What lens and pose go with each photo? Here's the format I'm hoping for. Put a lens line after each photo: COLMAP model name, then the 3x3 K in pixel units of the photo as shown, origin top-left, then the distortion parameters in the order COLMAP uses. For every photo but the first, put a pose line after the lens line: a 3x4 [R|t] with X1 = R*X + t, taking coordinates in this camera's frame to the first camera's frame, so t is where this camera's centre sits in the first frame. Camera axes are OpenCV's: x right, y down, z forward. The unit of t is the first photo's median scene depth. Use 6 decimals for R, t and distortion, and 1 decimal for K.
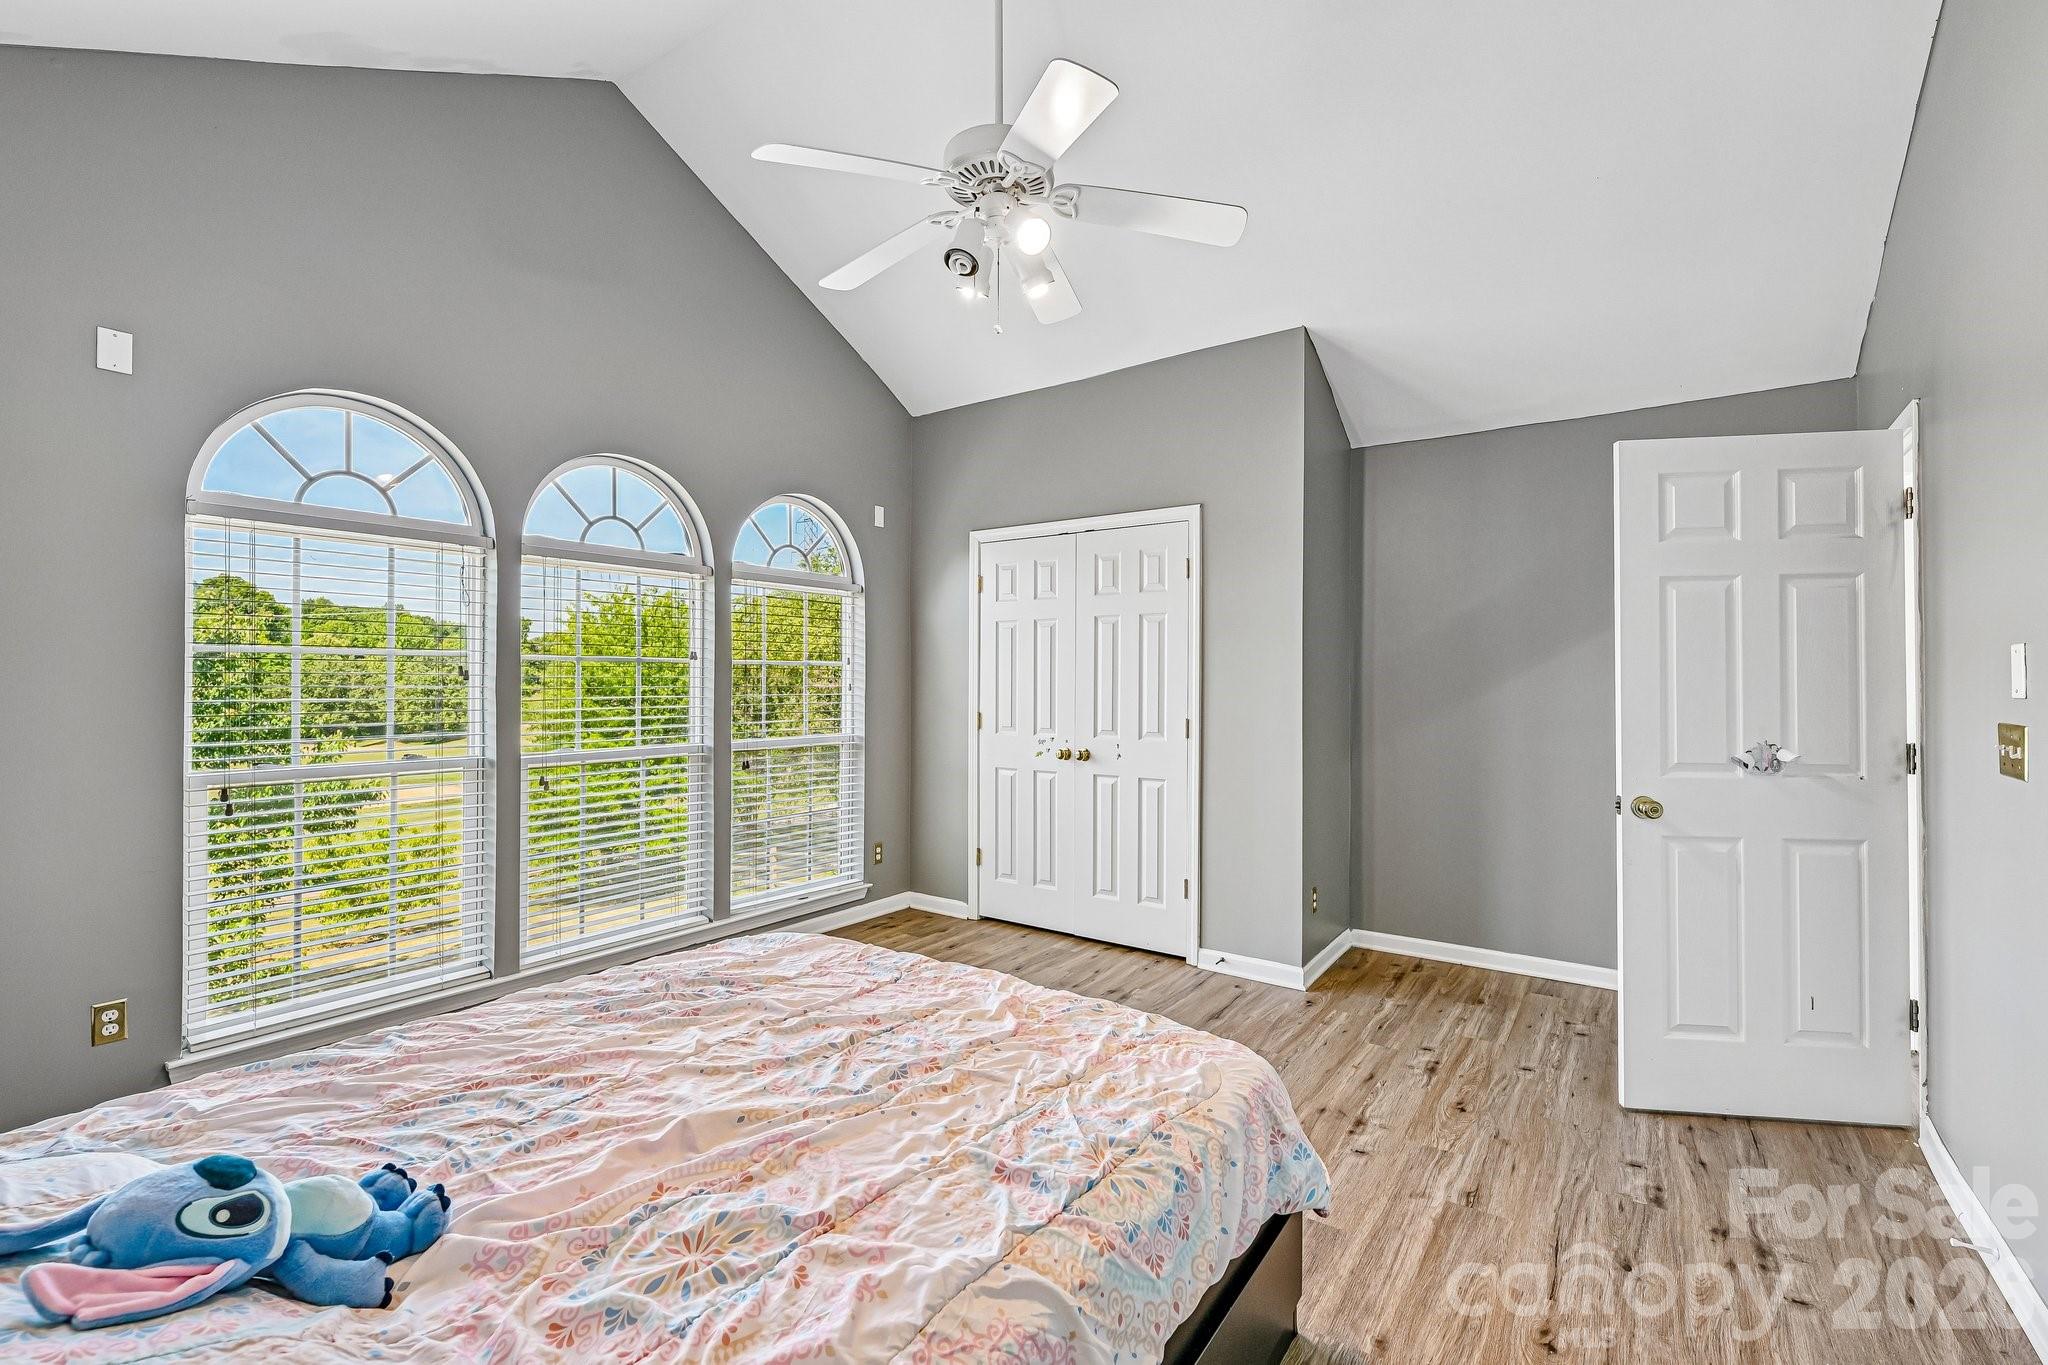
lens RADIAL K [[893.9, 0, 1009.4], [0, 893.9, 676.1], [0, 0, 1]] dist [0.000109, 0.000011]
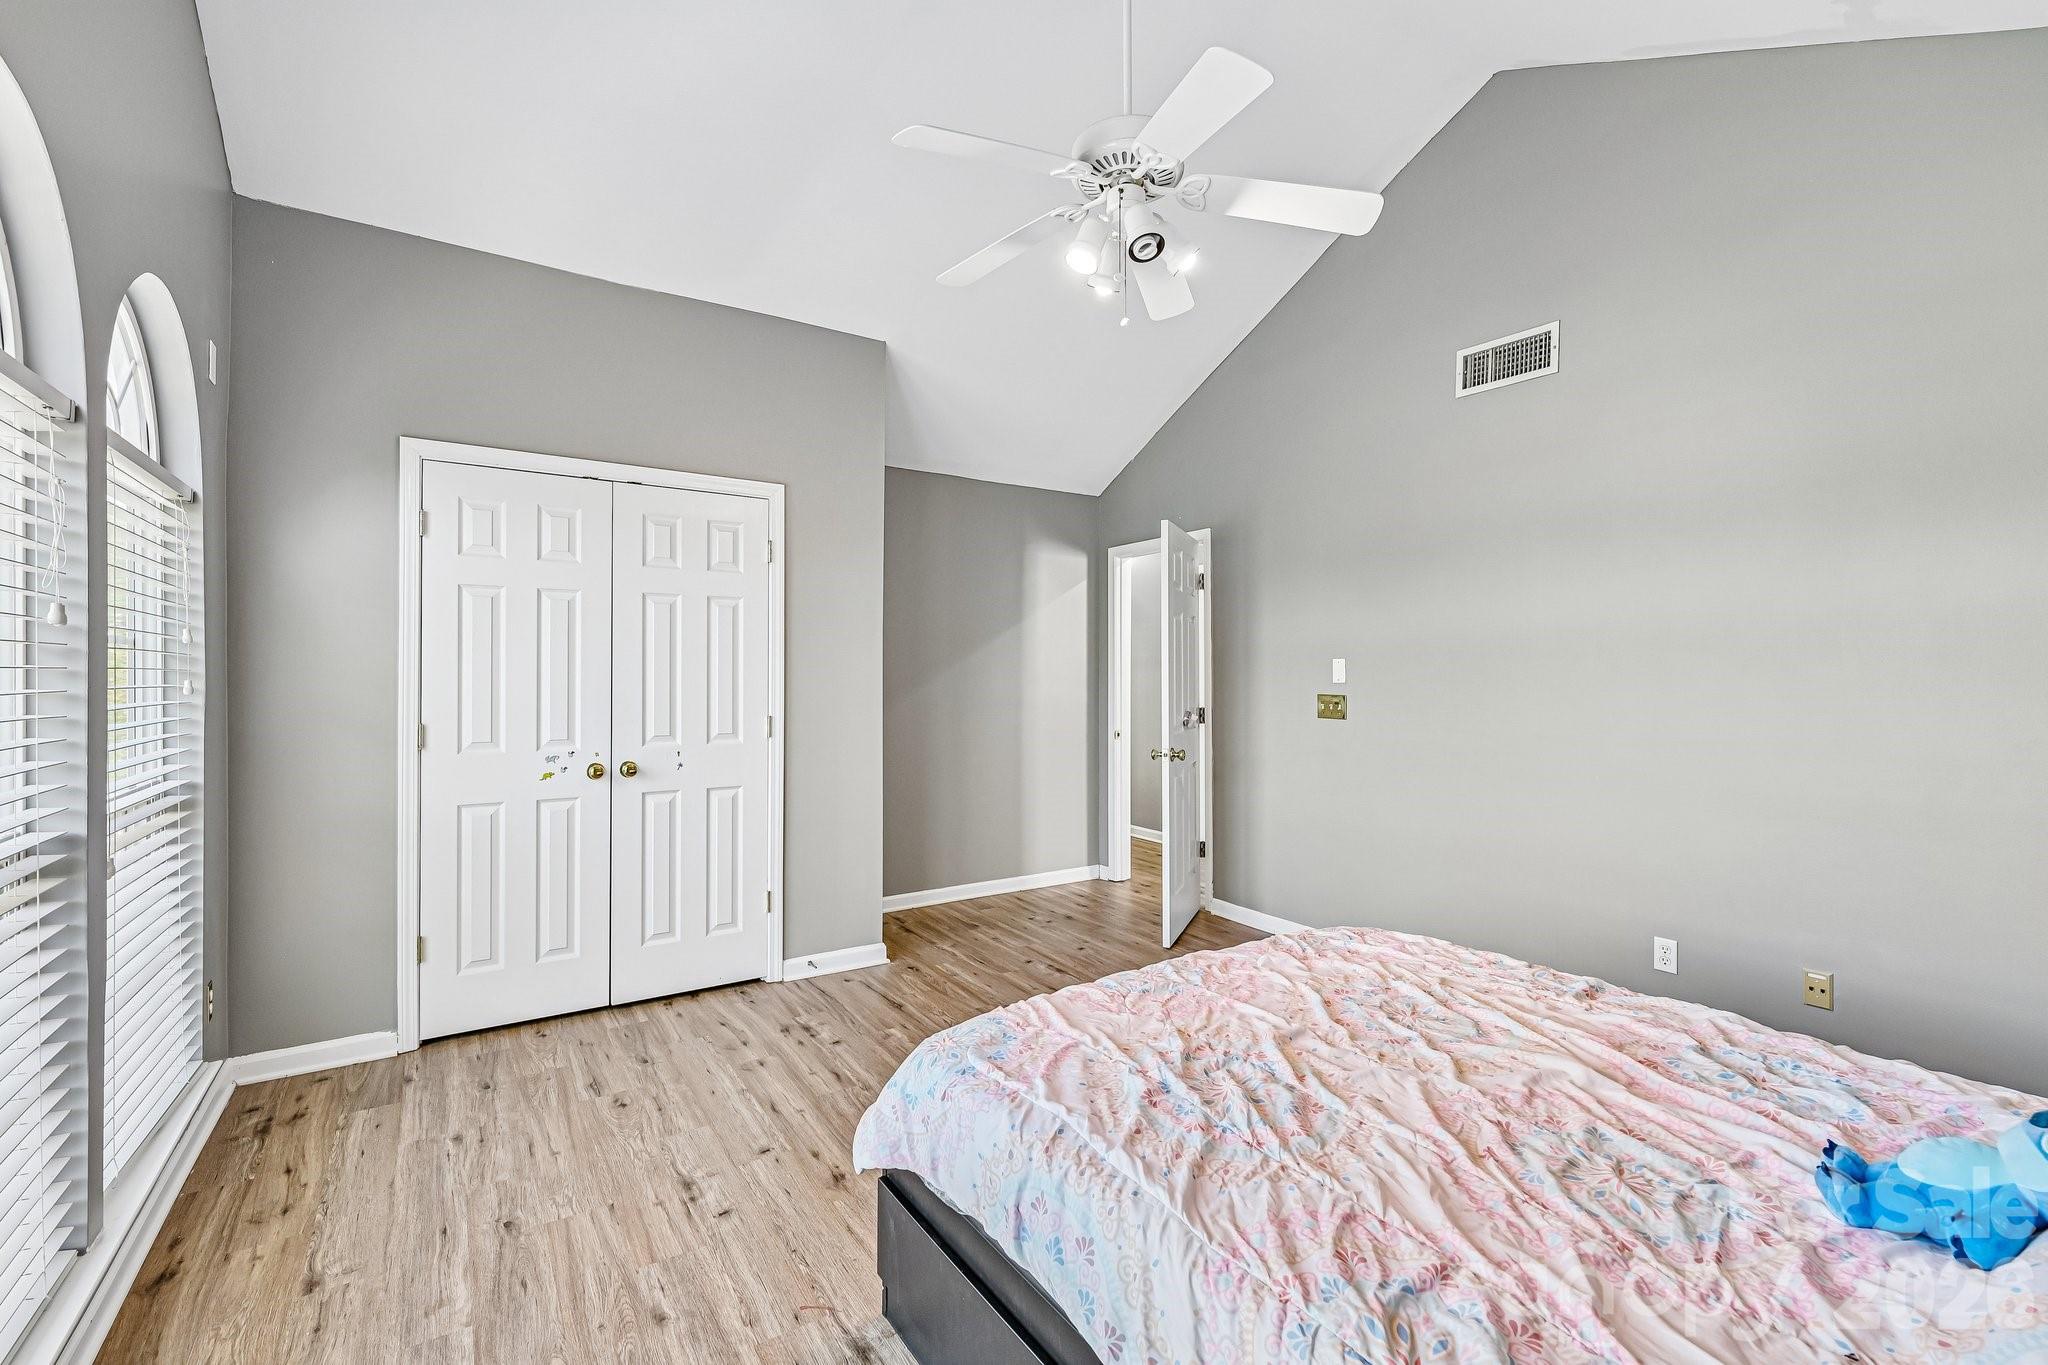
lens RADIAL K [[893.9, 0, 1009.4], [0, 893.9, 676.1], [0, 0, 1]] dist [0.000109, 0.000011]
pose [[0.342812, -0.002167, 0.939402, -0.565225], [-0.006589, 0.999967, 0.004711, 0.001090], [-0.939381, -0.007805, 0.342786, 0.446262]]
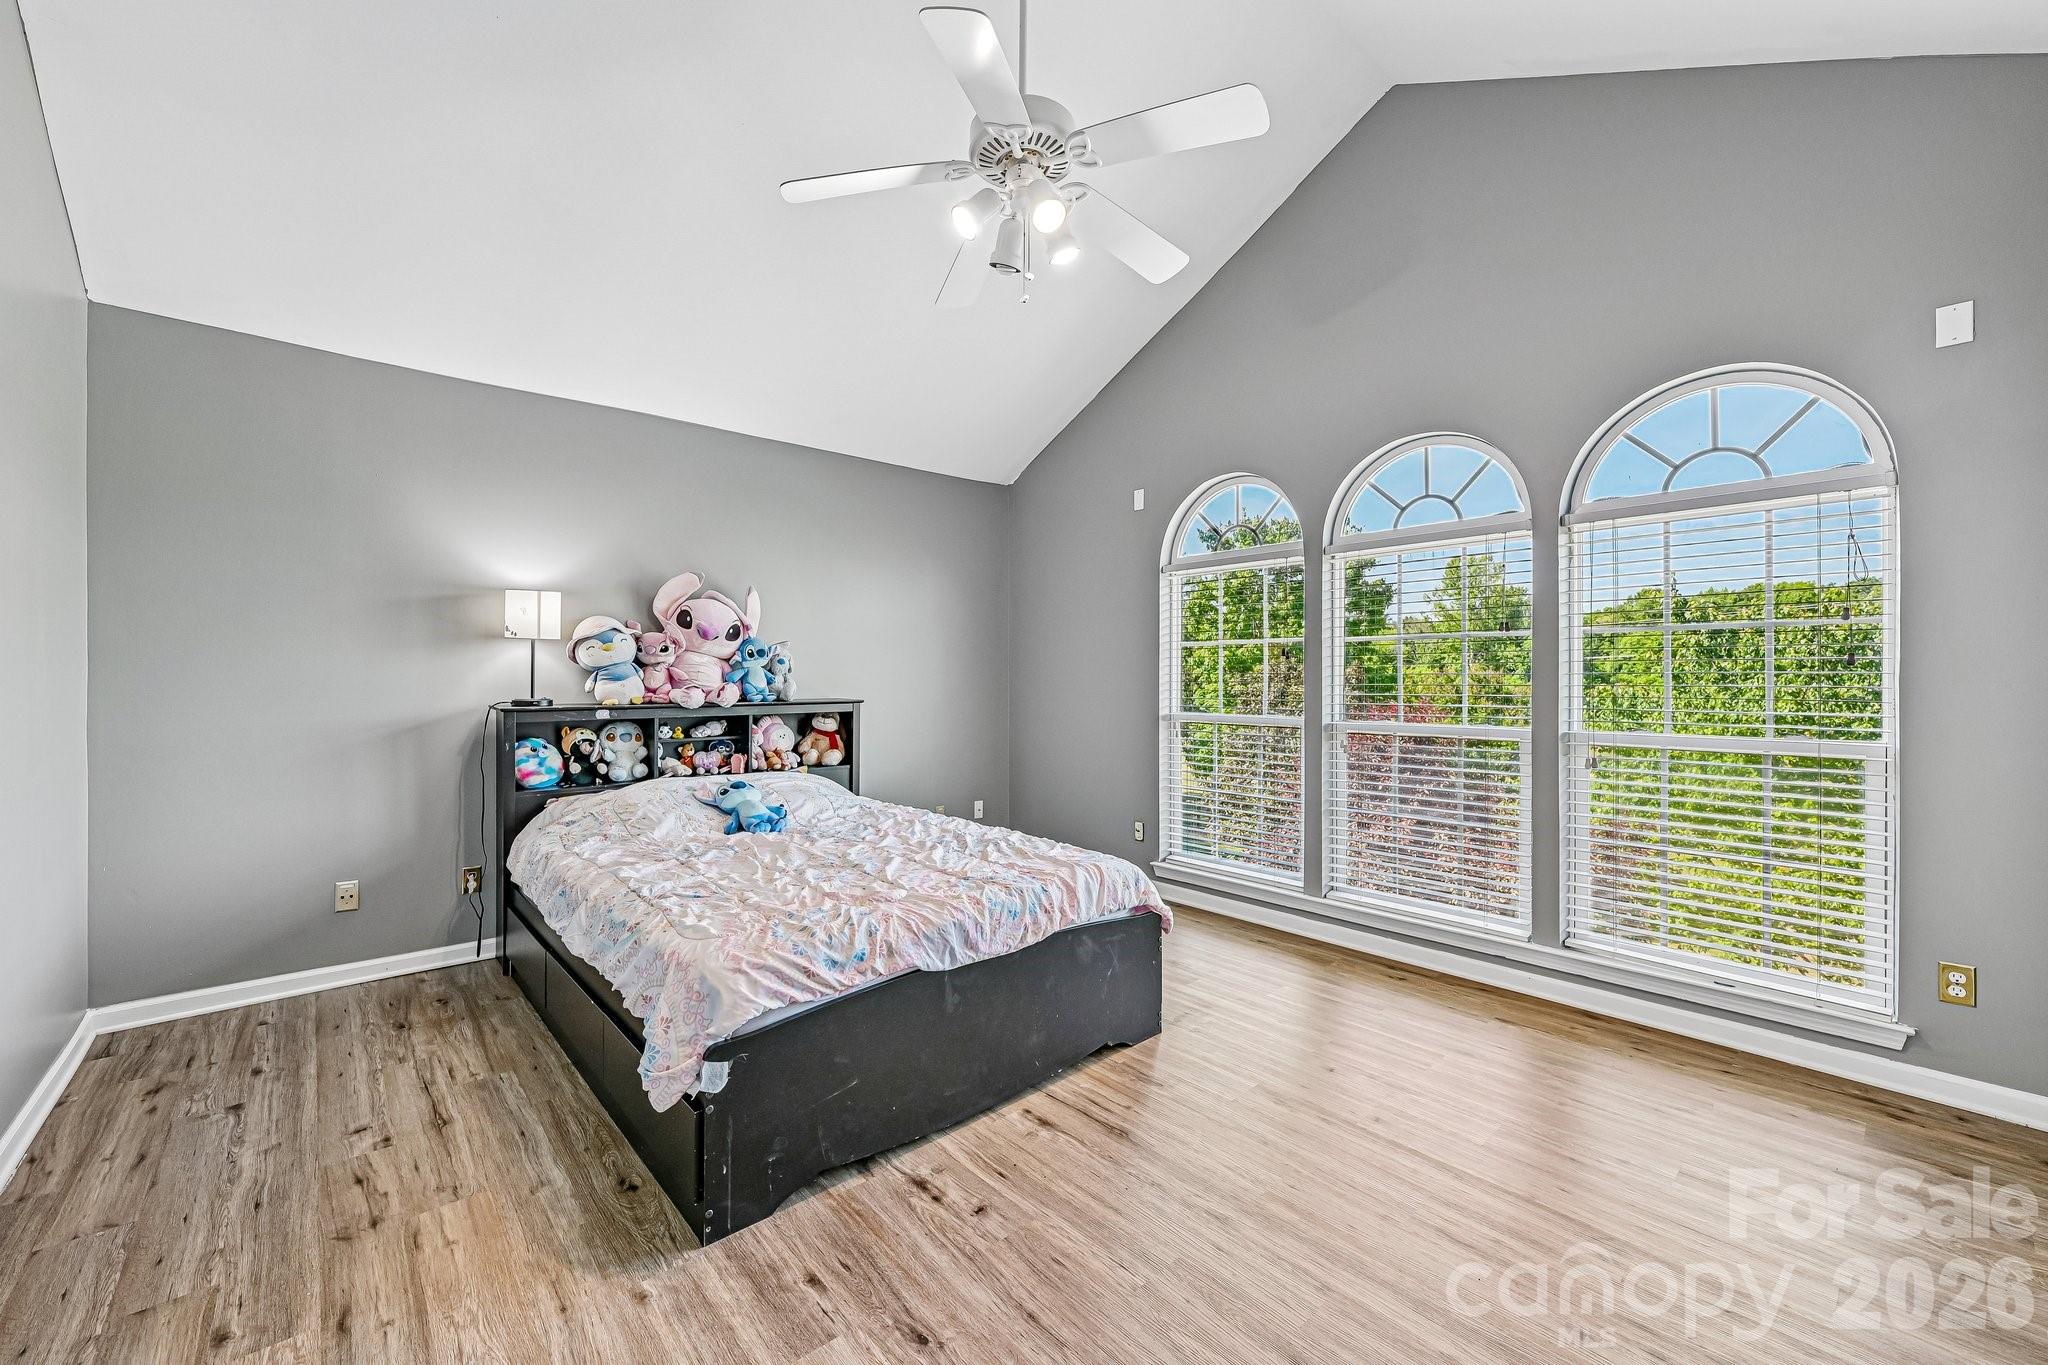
lens RADIAL K [[821.4, 0, 997.0], [0, 821.4, 673.9], [0, 0, 1]] dist [0.000535, 0.000109]
pose [[-0.232835, 0.002442, -0.972513, 0.519163], [0.019950, 0.999798, -0.002266, 0.012481], [0.972312, -0.019929, -0.232837, 0.681692]]
